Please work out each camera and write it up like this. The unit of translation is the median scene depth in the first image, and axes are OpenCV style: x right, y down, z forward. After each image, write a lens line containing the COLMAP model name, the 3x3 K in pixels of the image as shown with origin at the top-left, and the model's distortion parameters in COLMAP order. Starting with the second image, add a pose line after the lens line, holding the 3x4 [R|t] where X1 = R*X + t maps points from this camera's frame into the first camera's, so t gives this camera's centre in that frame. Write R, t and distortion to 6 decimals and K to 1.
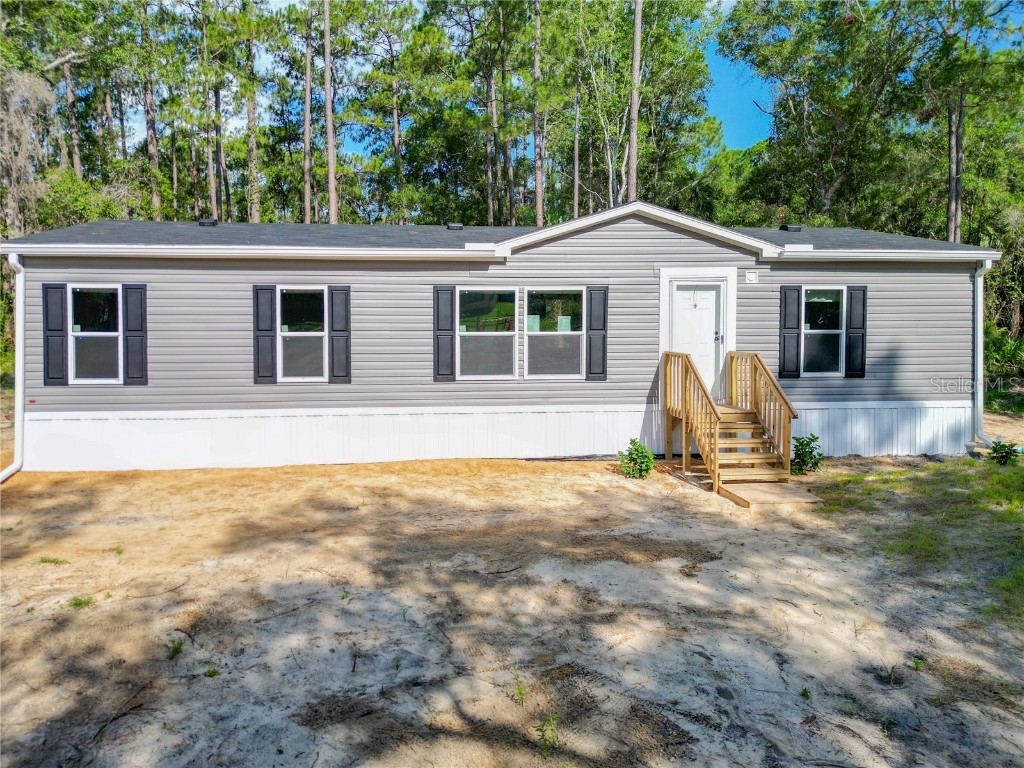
lens RADIAL K [[759.2, 0, 420.8], [0, 759.2, 349.9], [0, 0, 1]] dist [0.090515, -0.085098]
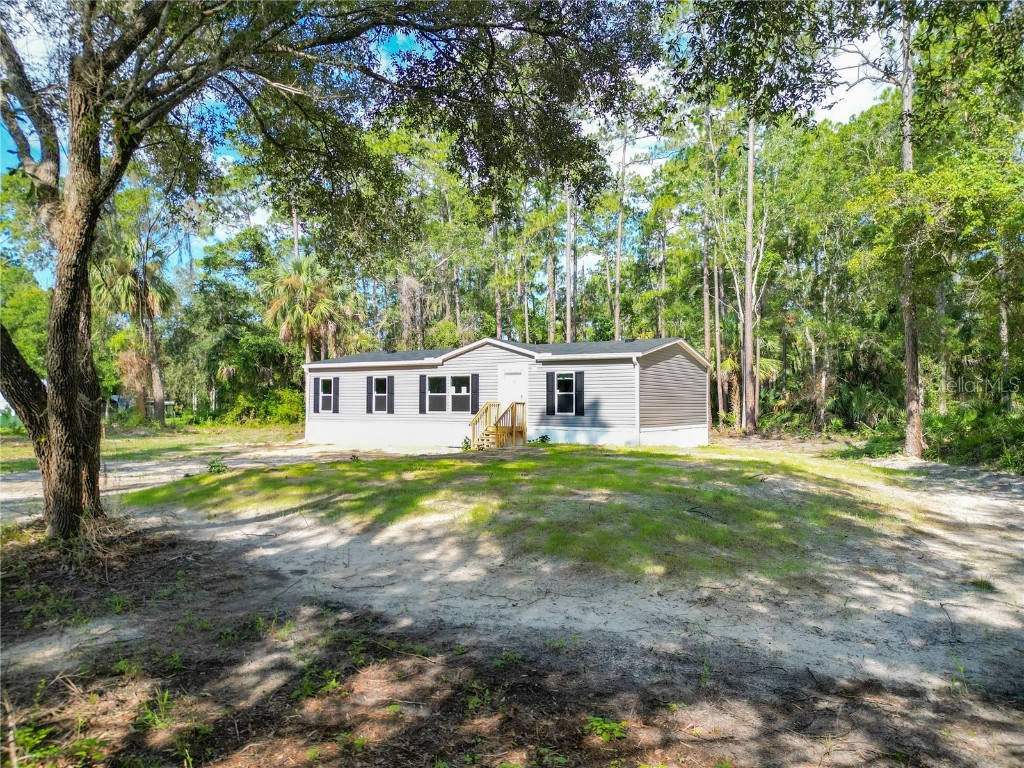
lens RADIAL K [[714.7, 0, 512.0], [0, 714.7, 384.0], [0, 0, 1]] dist [0.050404, -0.068505]
pose [[0.804820, -0.012671, -0.593384, 1.622229], [-0.018233, 0.998772, -0.046059, 0.046419], [0.593239, 0.047888, 0.803601, -0.692278]]
